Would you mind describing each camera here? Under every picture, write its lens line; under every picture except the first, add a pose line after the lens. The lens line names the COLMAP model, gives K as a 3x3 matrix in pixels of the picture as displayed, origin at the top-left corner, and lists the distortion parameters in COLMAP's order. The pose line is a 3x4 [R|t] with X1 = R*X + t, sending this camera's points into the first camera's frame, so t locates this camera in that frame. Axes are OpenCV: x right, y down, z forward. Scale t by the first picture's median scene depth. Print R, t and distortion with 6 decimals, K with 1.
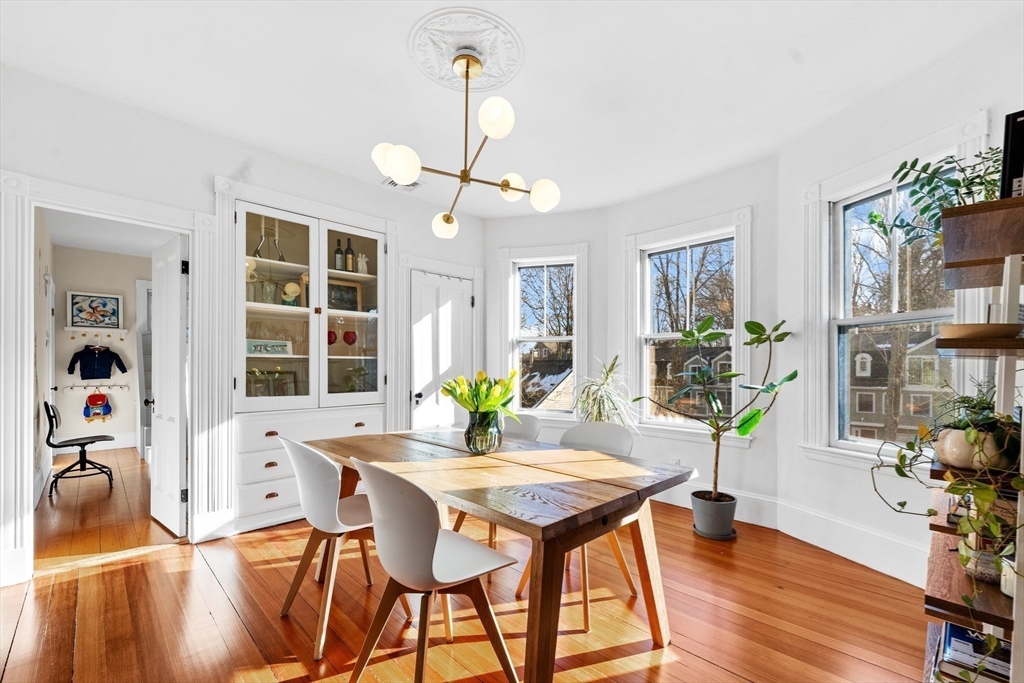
lens RADIAL K [[420.6, 0, 514.3], [0, 420.6, 368.0], [0, 0, 1]] dist [-0.000144, -0.000031]
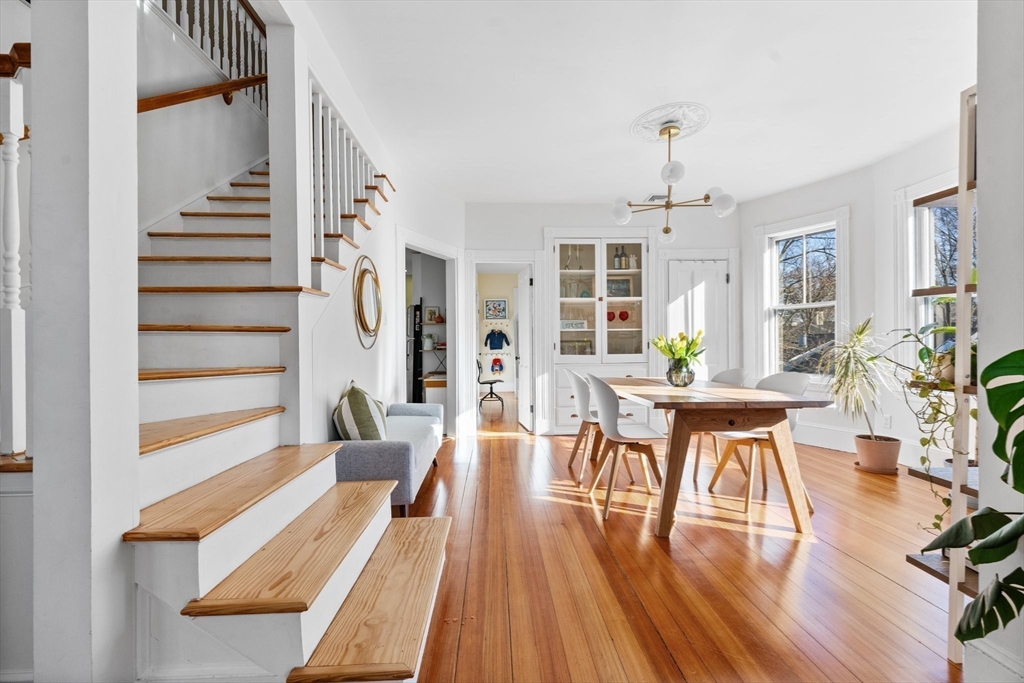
lens RADIAL K [[416.0, 0, 512.0], [0, 416.0, 341.5], [0, 0, 1]] dist [-0.018847, 0.000010]
pose [[0.735938, -0.017768, -0.676816, 0.276110], [0.008154, 0.999816, -0.017381, 0.035422], [0.677000, 0.007272, 0.735947, -0.281370]]
